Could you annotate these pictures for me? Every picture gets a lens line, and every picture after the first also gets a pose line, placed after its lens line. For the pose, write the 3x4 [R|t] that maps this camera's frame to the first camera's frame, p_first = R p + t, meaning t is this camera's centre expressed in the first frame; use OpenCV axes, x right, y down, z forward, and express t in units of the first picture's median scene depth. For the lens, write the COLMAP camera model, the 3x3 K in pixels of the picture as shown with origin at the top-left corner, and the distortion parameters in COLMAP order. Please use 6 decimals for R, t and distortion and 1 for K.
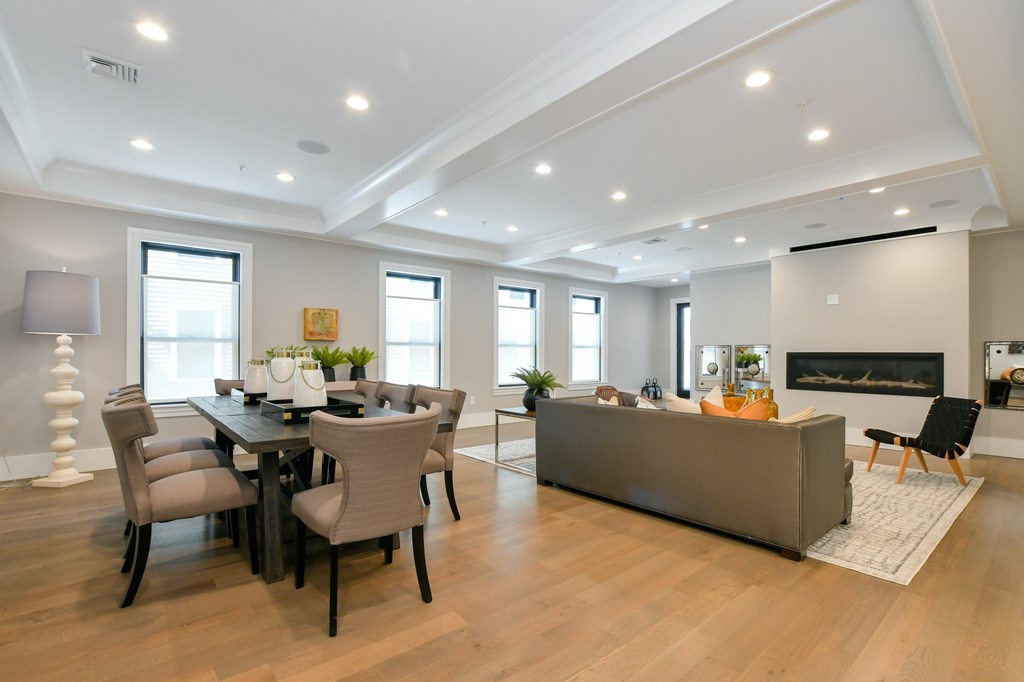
lens RADIAL K [[481.5, 0, 513.8], [0, 481.5, 345.9], [0, 0, 1]] dist [-0.000882, -0.001343]
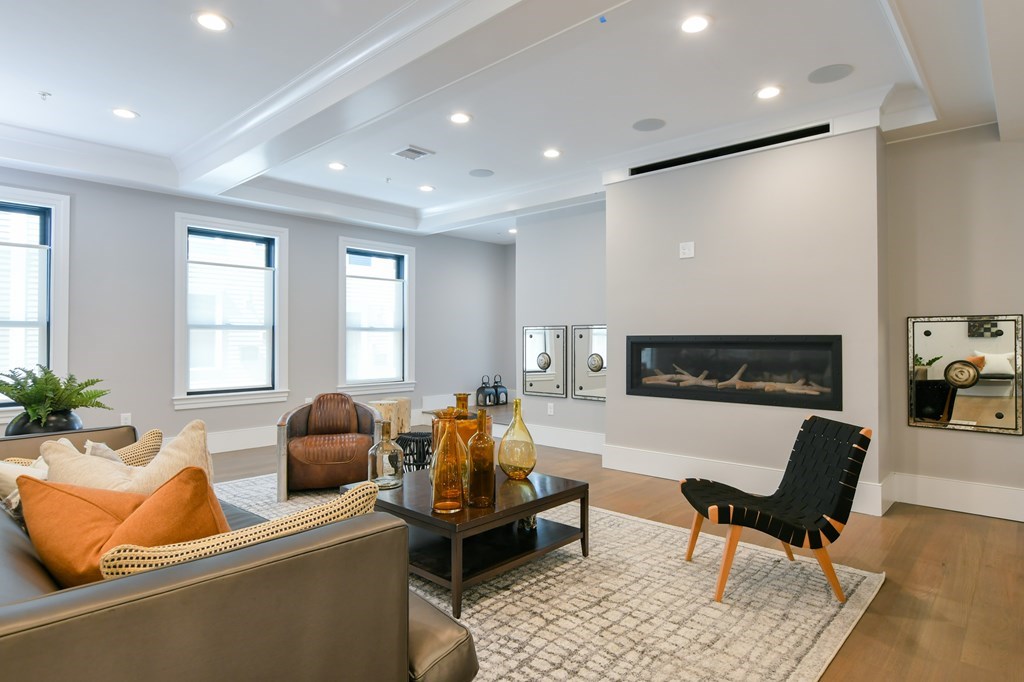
lens RADIAL K [[567.6, 0, 505.4], [0, 567.6, 324.6], [0, 0, 1]] dist [-0.001768, 0.004743]
pose [[0.994867, -0.001162, 0.101181, 0.333044], [0.002307, 0.999935, -0.011203, 0.006498], [-0.101162, 0.011379, 0.994805, 0.279278]]
